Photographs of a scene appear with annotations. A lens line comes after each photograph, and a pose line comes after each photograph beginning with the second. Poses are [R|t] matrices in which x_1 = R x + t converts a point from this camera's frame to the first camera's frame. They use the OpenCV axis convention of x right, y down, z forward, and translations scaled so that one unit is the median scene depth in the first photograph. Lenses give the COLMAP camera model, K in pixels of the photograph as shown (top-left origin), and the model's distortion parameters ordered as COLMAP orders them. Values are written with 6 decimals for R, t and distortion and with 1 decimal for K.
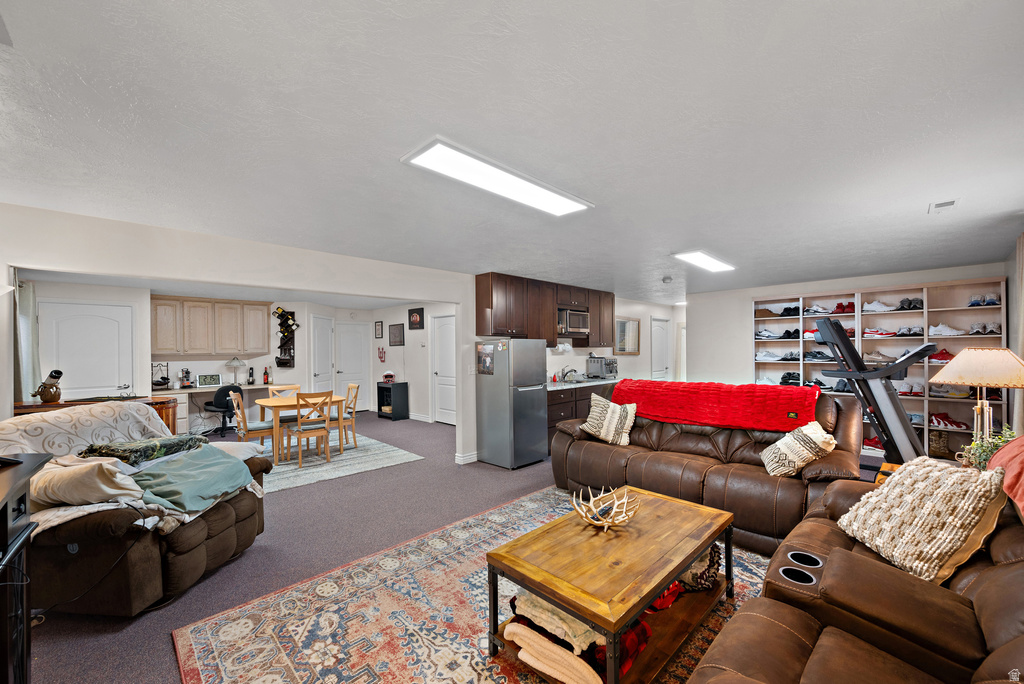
lens RADIAL K [[399.5, 0, 516.1], [0, 399.5, 347.8], [0, 0, 1]] dist [-0.007109, -0.000224]
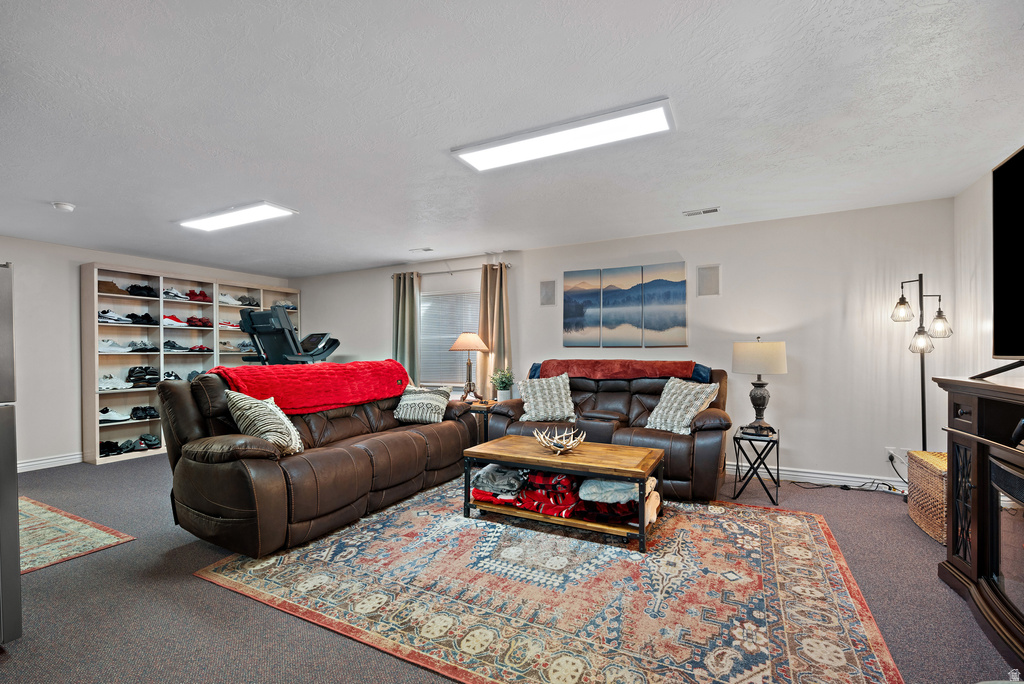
lens RADIAL K [[432.6, 0, 520.8], [0, 432.6, 348.6], [0, 0, 1]] dist [-0.003977, 0.002275]
pose [[-0.292358, 0.014569, 0.956198, -1.168633], [0.005755, 0.999893, -0.013475, 0.132499], [-0.956292, 0.001564, -0.292410, 1.637051]]
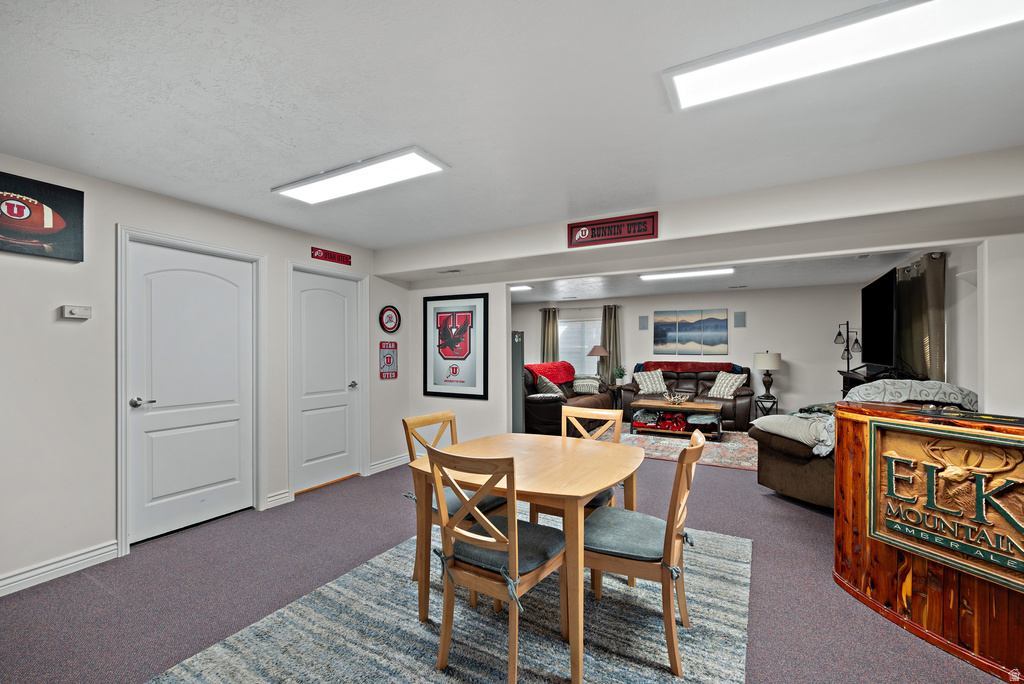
lens RADIAL K [[432.6, 0, 508.3], [0, 432.6, 348.1], [0, 0, 1]] dist [-0.003977, 0.002275]
pose [[-0.268649, 0.013851, 0.963139, -2.417652], [-0.000401, 0.999895, -0.014492, 0.100937], [-0.963238, -0.004279, -0.268615, 2.989282]]
